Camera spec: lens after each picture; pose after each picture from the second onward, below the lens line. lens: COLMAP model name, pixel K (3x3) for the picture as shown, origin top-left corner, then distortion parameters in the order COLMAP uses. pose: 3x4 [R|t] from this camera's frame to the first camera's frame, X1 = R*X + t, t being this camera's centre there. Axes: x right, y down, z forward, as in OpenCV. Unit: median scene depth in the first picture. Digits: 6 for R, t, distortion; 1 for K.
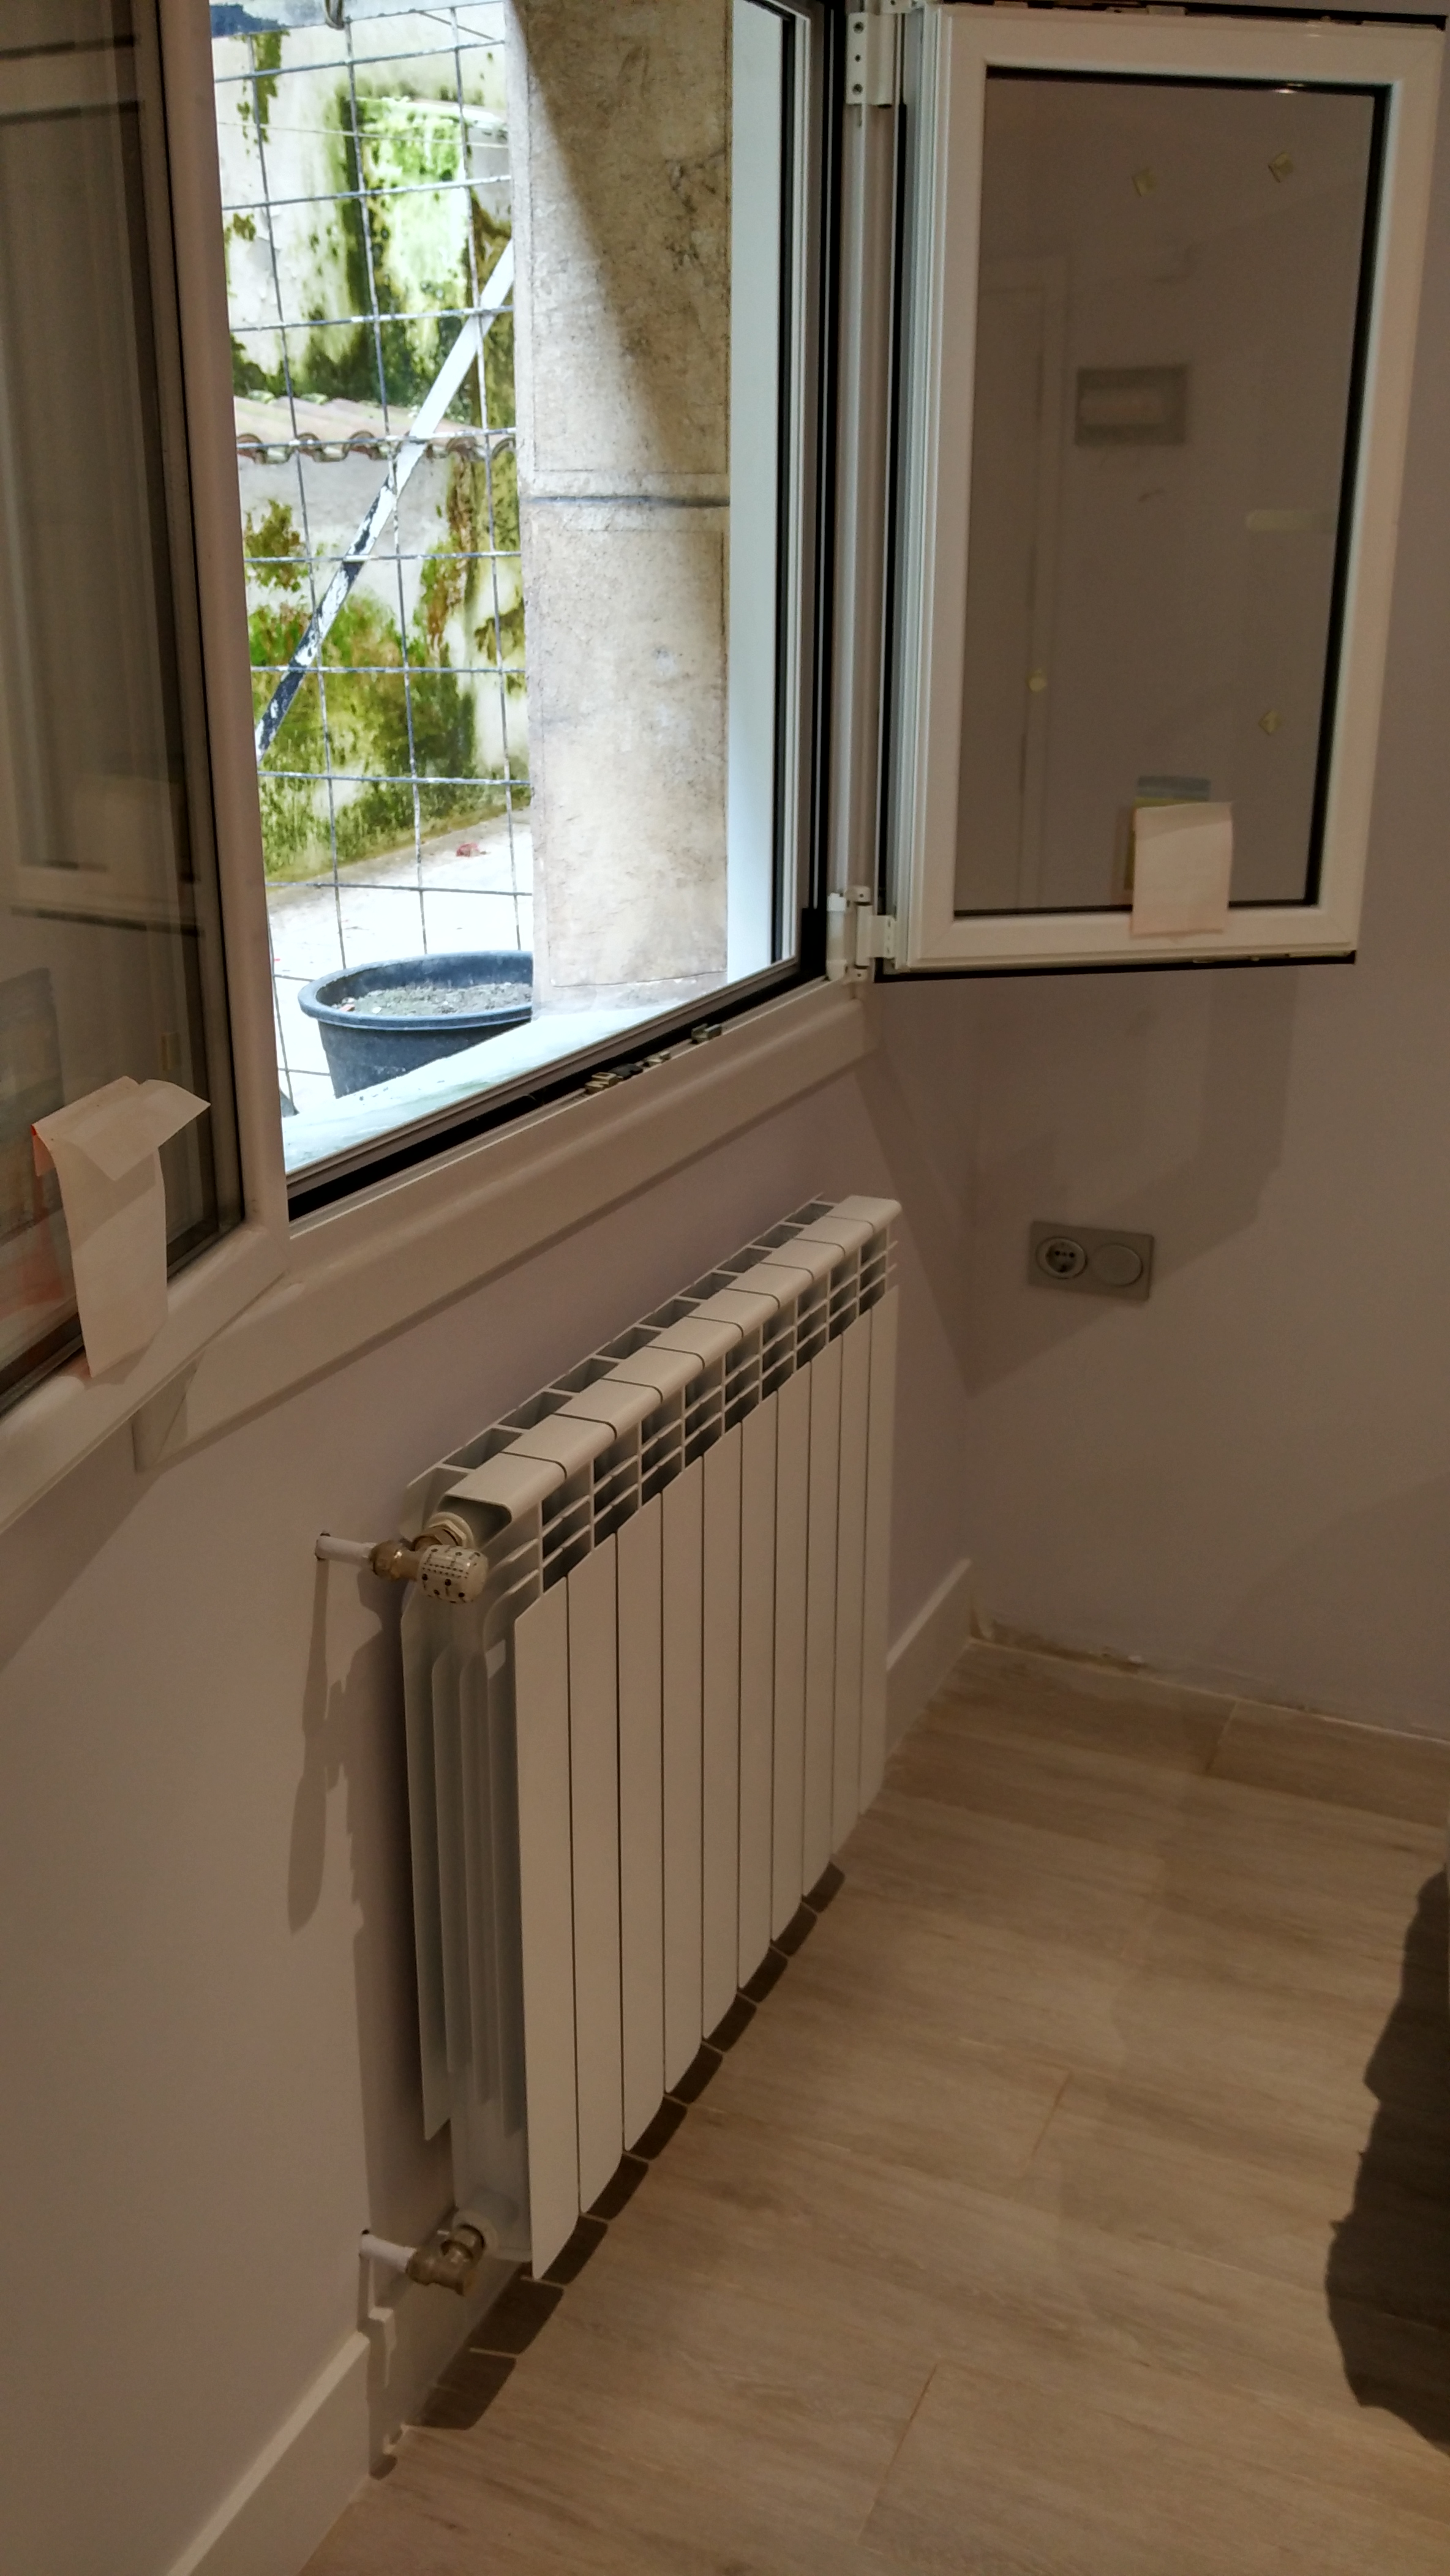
lens RADIAL K [[2296.0, 0, 725.0], [0, 2296.0, 1288.0], [0, 0, 1]] dist [0.144745, -0.326964]
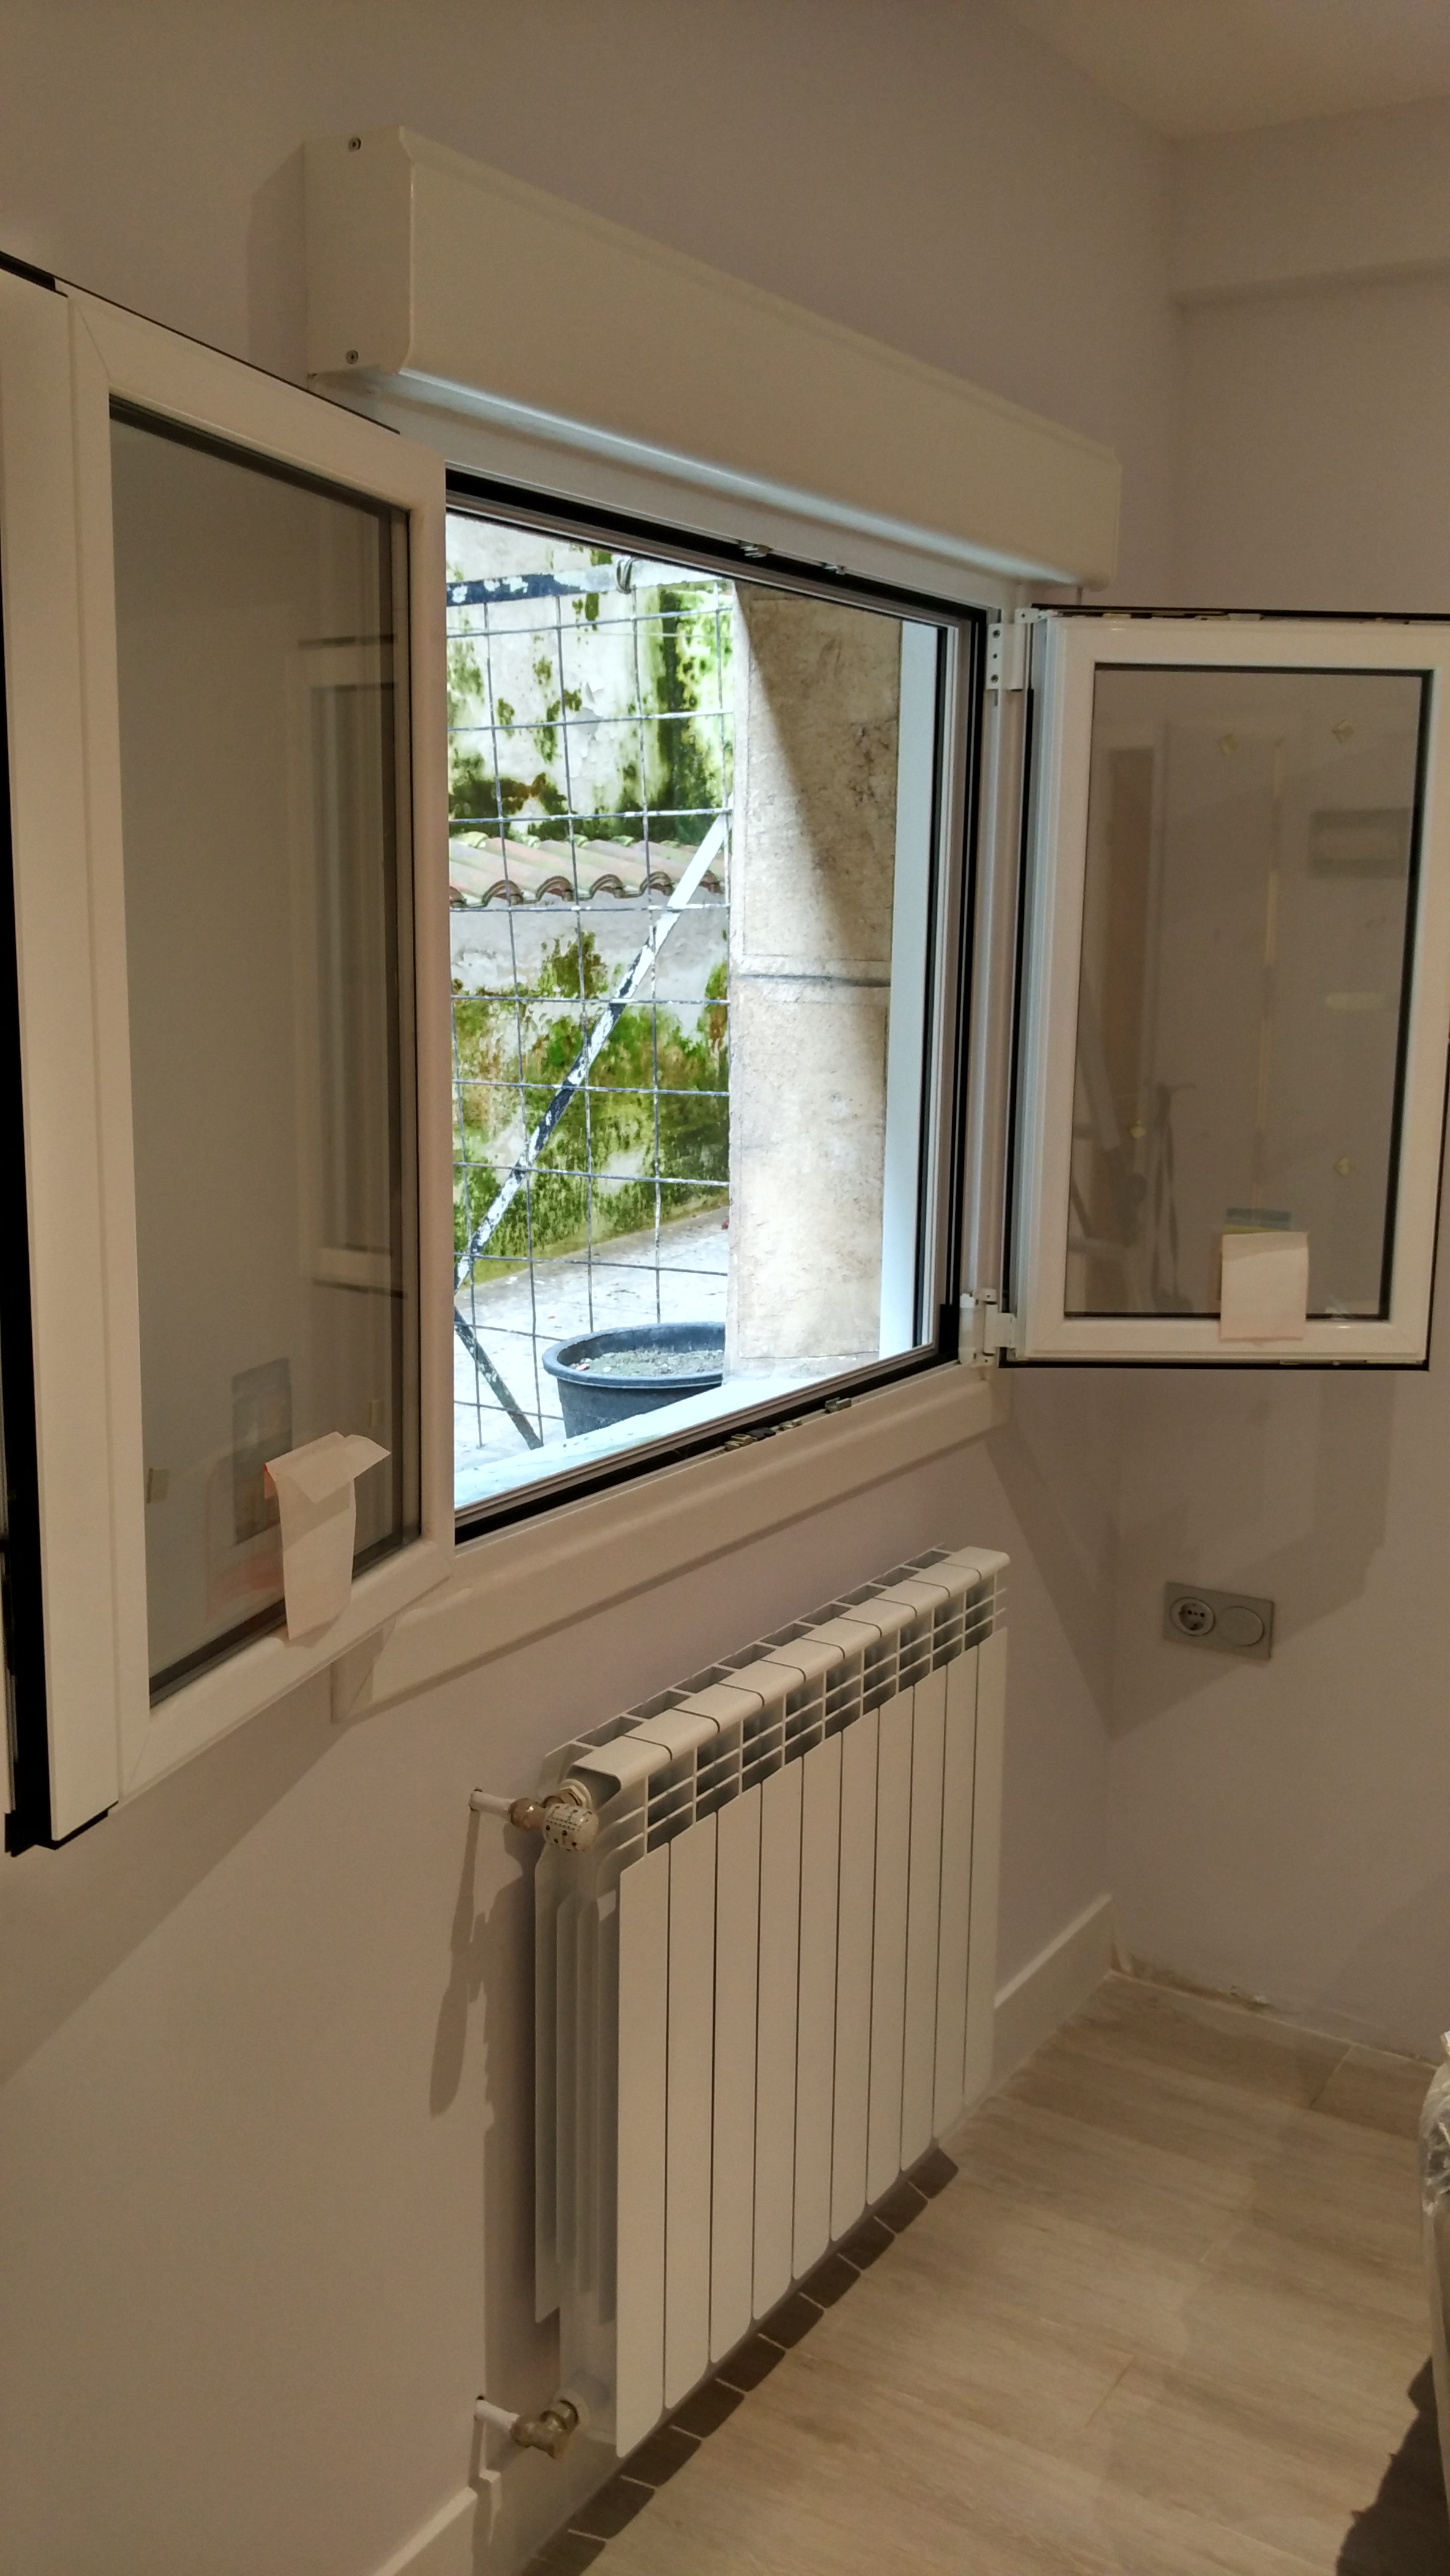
lens RADIAL K [[2178.6, 0, 699.4], [0, 2178.6, 1294.9], [0, 0, 1]] dist [0.105055, -0.098807]
pose [[0.990802, 0.034437, -0.130866, 0.058064], [-0.054064, 0.987278, -0.149527, 0.006271], [0.124051, 0.155227, 0.980059, -0.129918]]
